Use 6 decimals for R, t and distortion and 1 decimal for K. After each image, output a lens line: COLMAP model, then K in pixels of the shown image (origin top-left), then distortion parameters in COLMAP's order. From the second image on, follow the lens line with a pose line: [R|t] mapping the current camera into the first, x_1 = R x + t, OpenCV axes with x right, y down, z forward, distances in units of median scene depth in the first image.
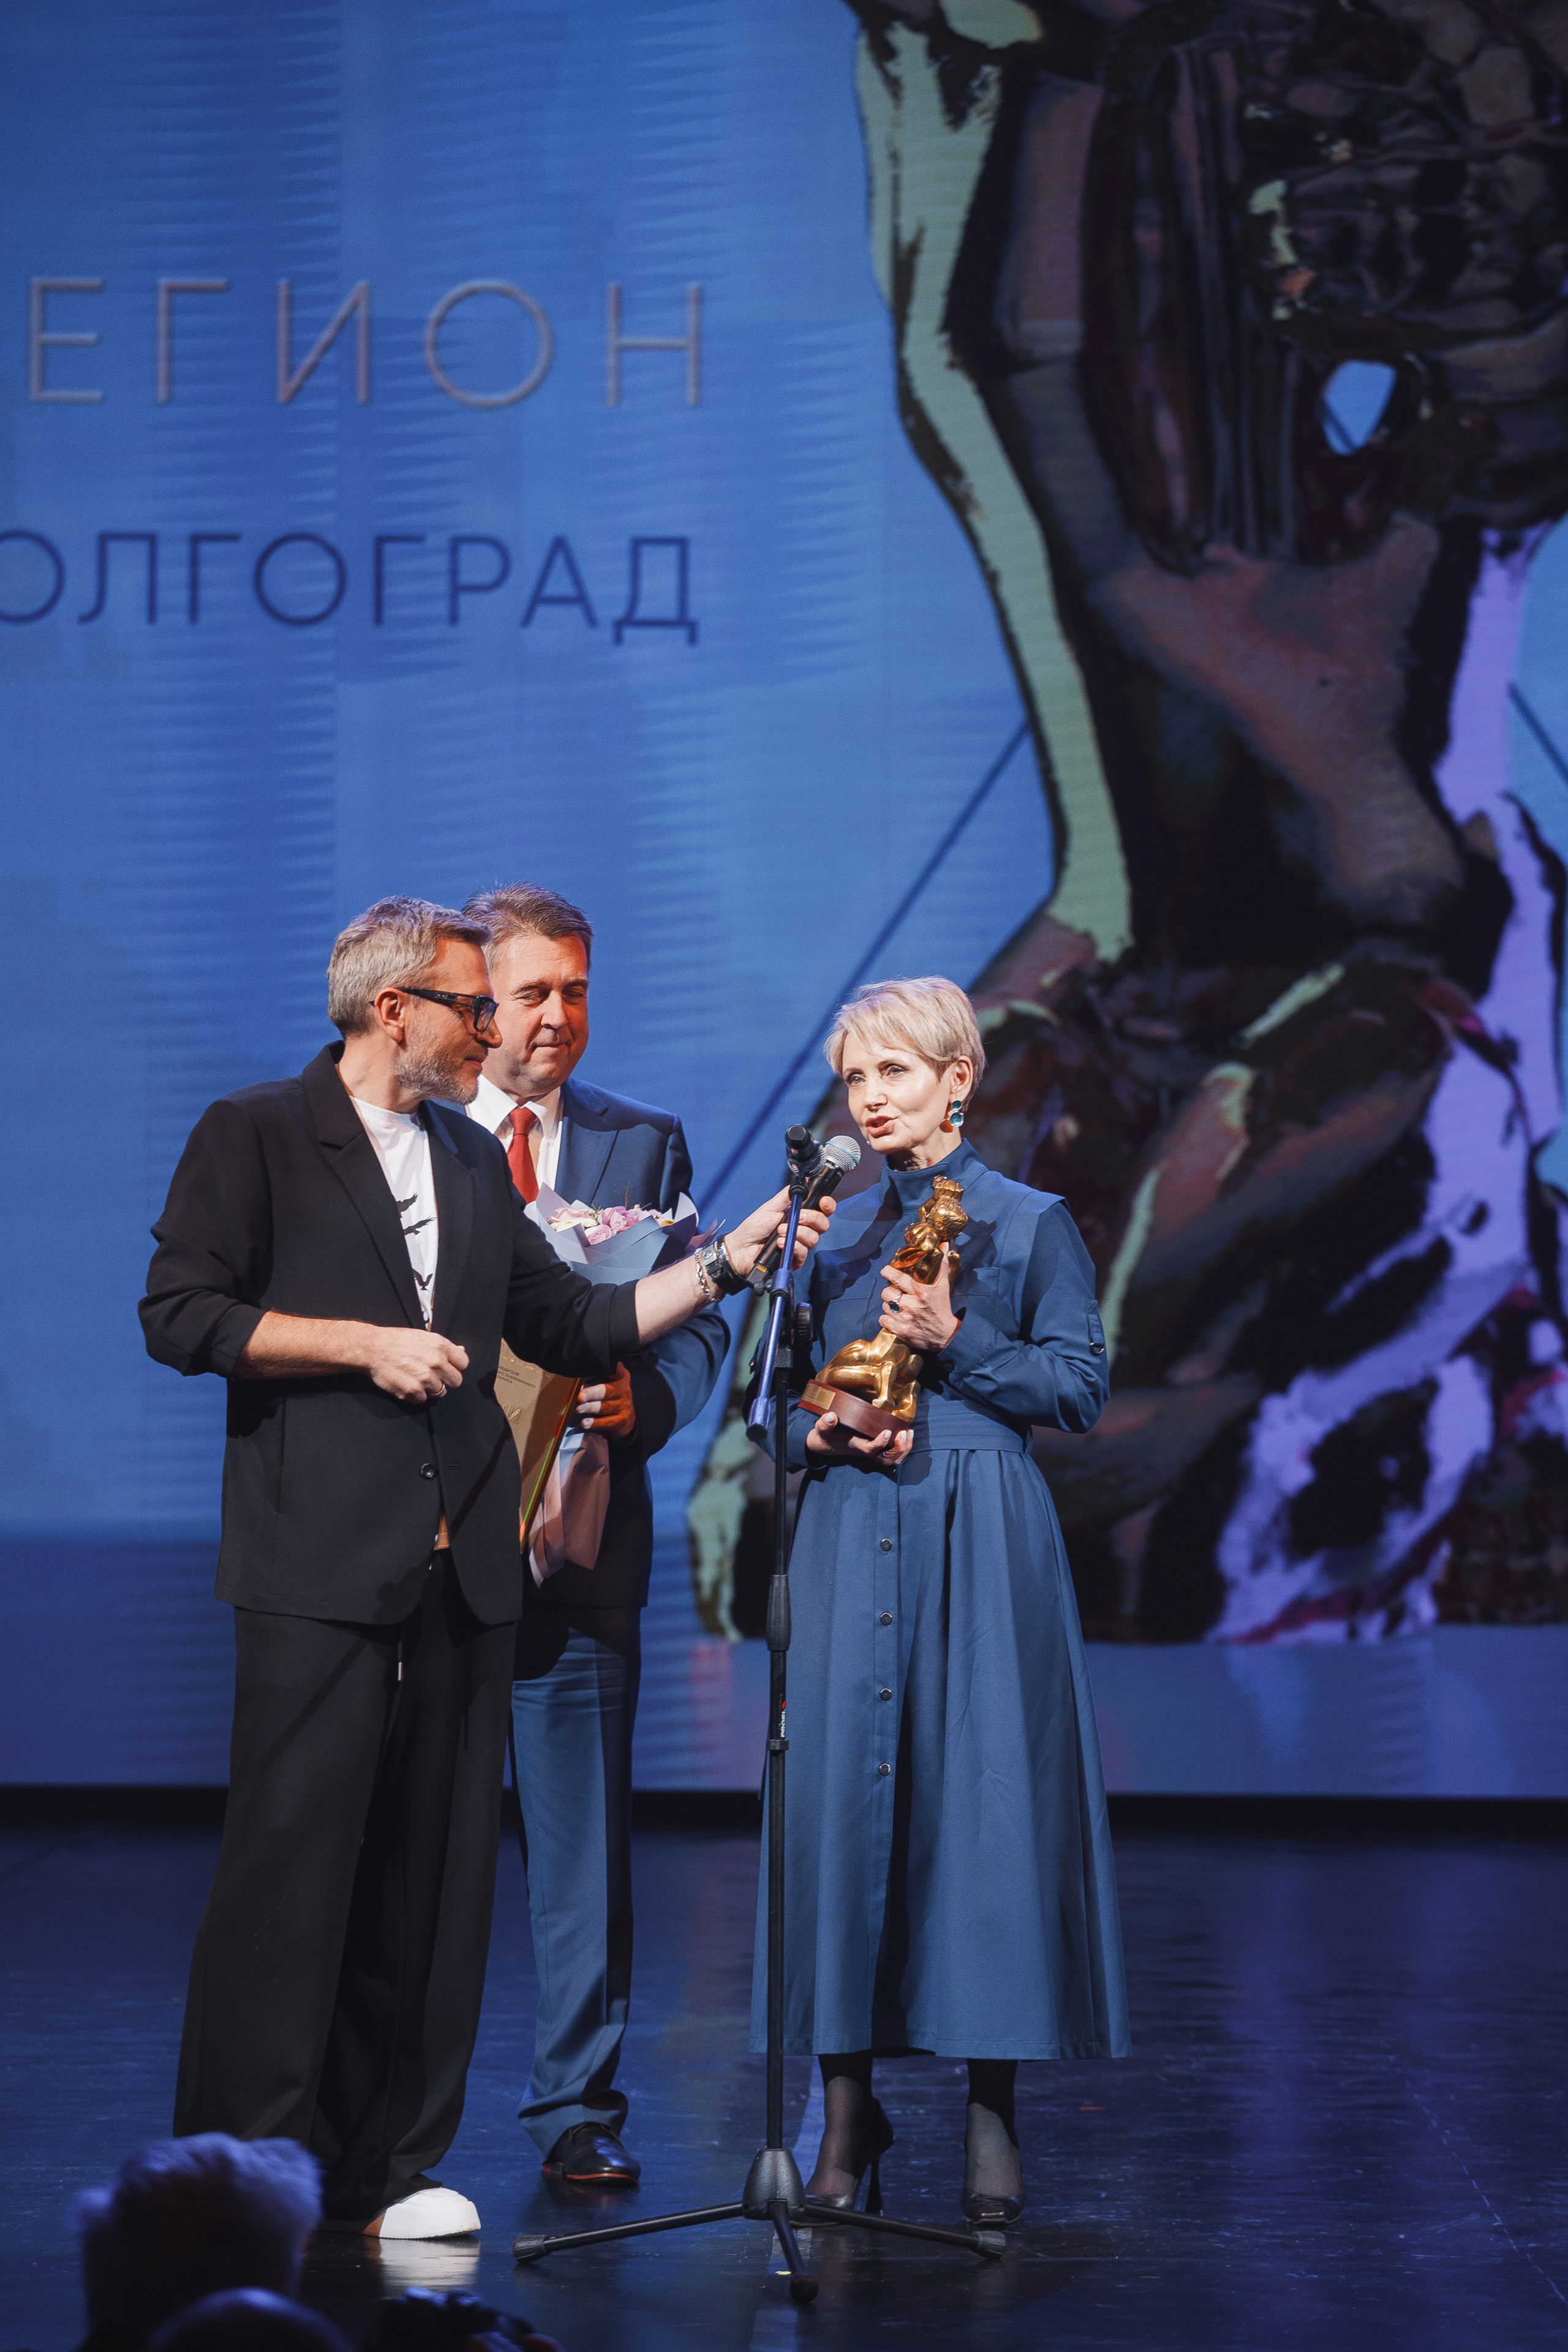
lens RADIAL K [[9458.4, 0, 782.8], [0, 9458.4, 1096.0], [0, 0, 1]] dist [0.286538, 0.444075]
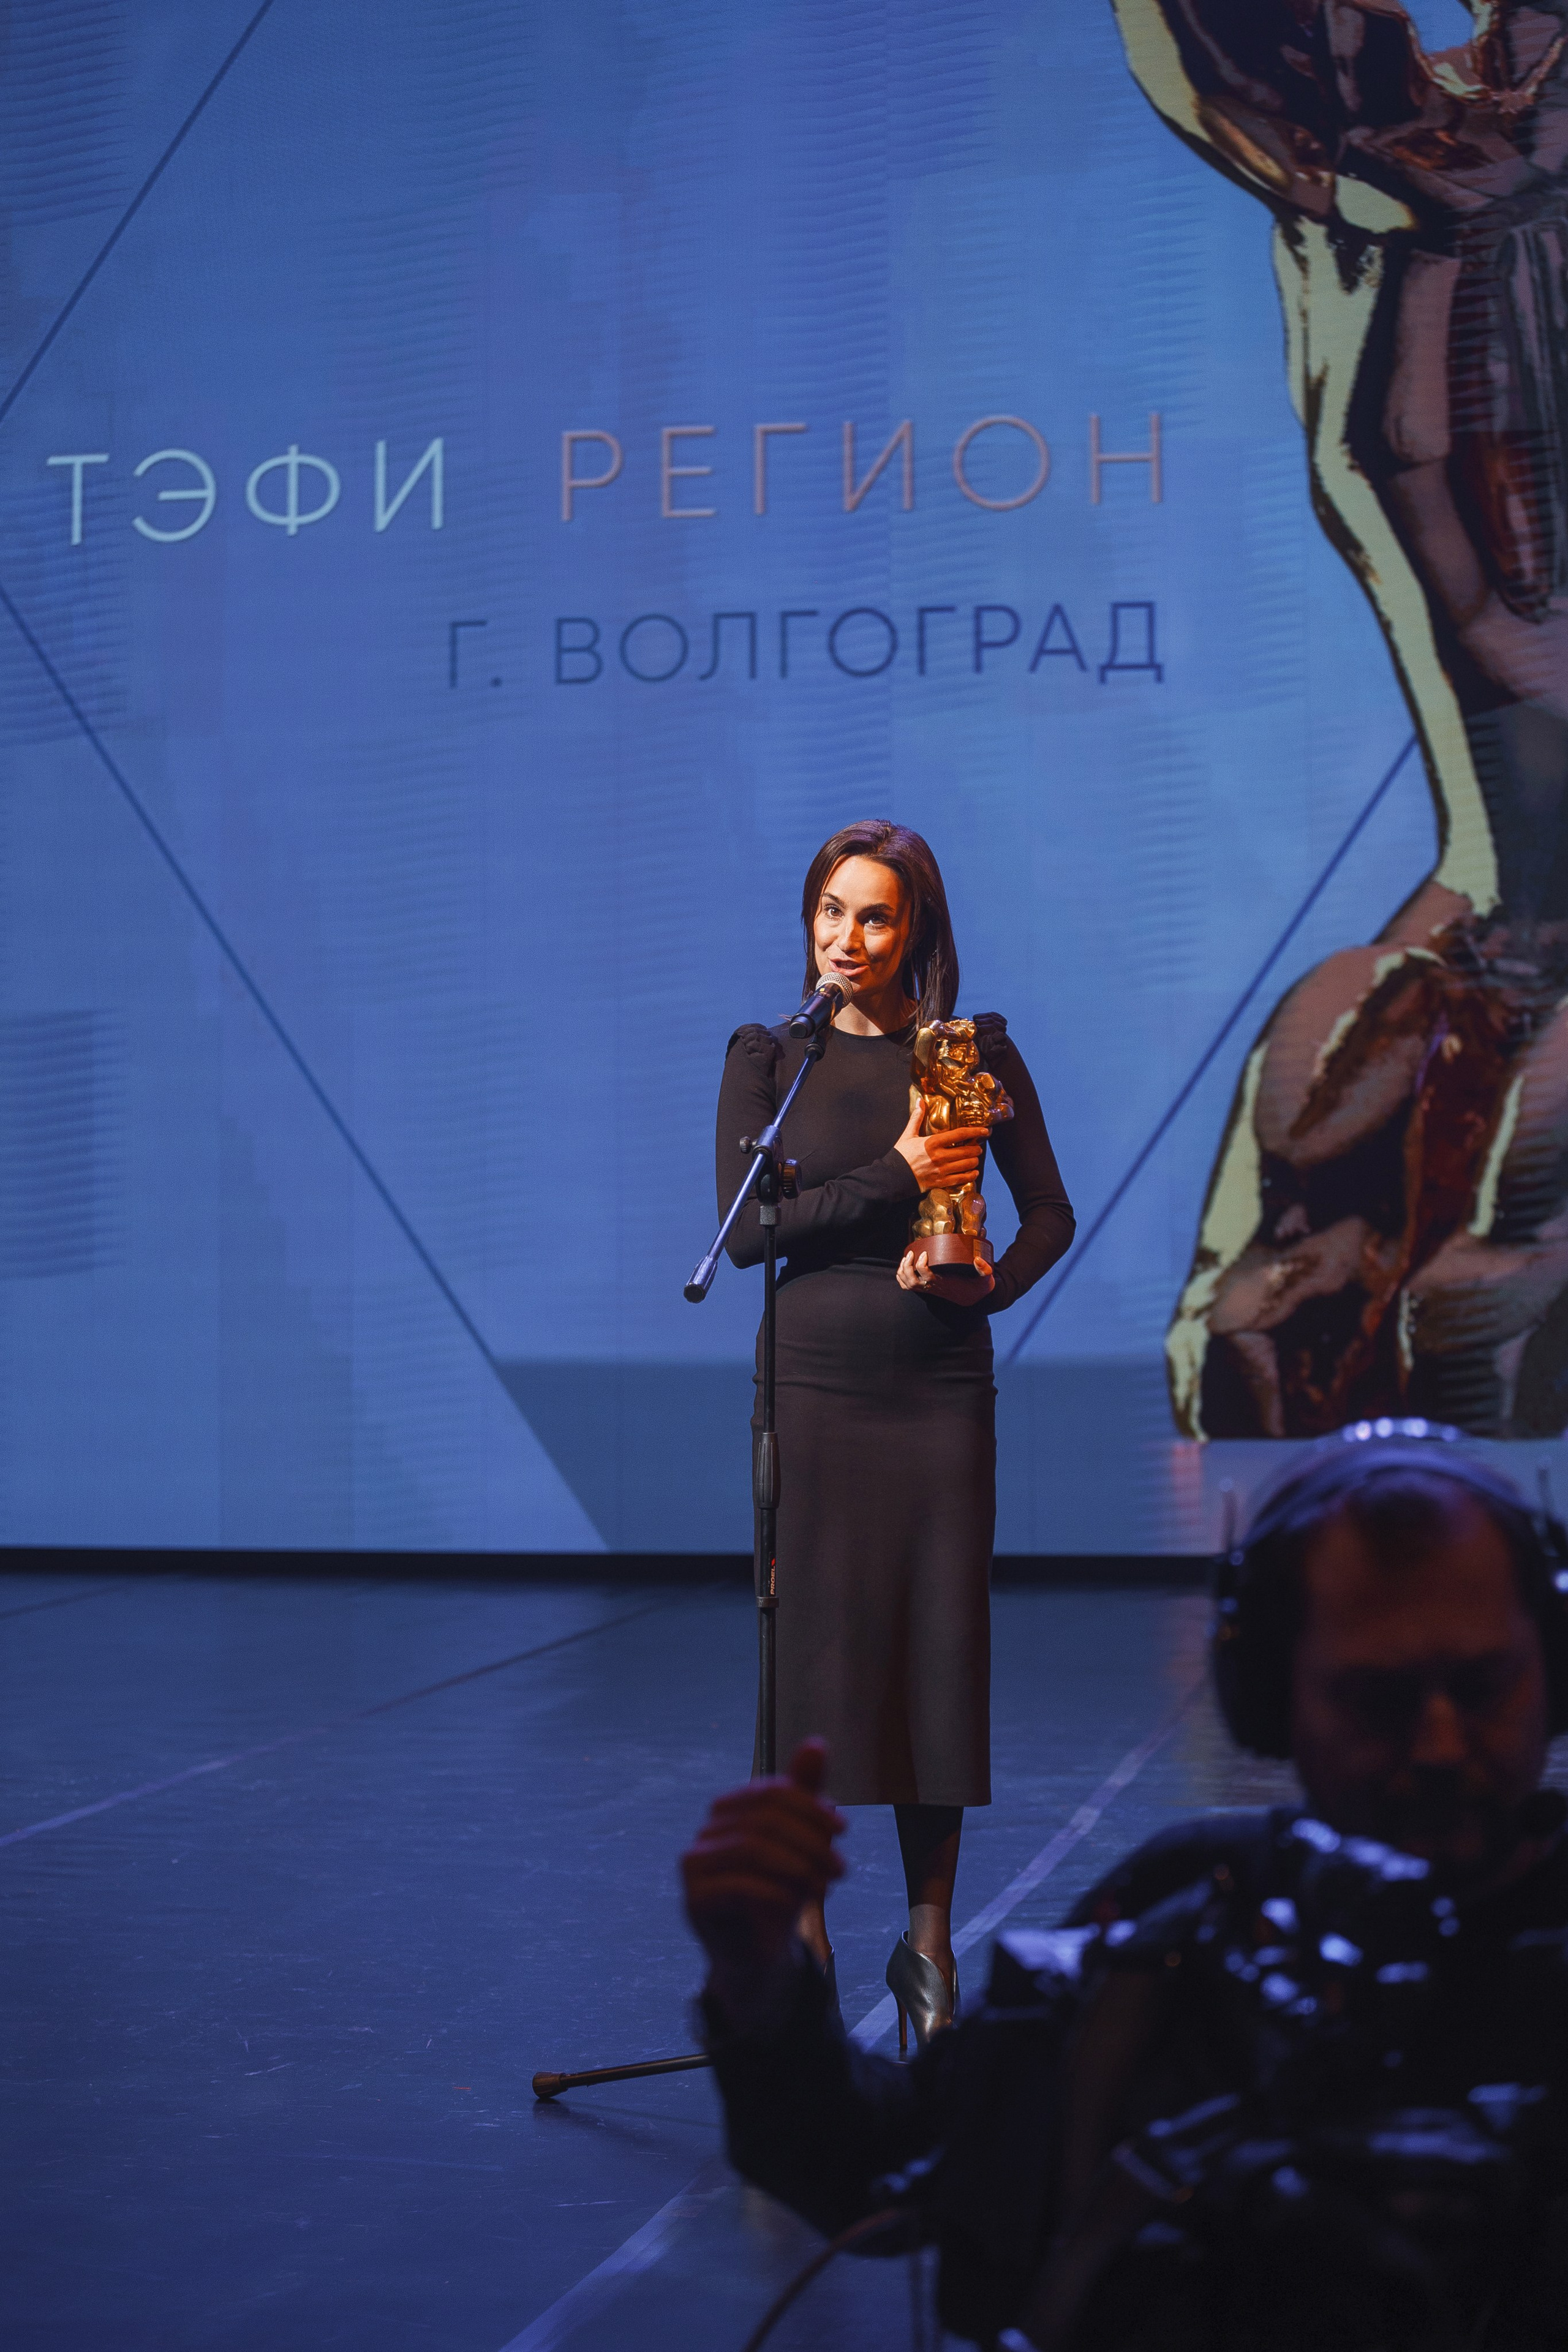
lens RADIAL K [[4718.7, 0, 790.0], [0, 4718.7, 1242.7], [0, 0, 1]] dist [-0.317979, 0.232058]
pose [[0.993293, -0.014521, -0.114710, 0.013026], [0.017558, 0.999520, 0.025505, 0.012516], [0.114285, -0.027348, 0.993072, 0.347799]]
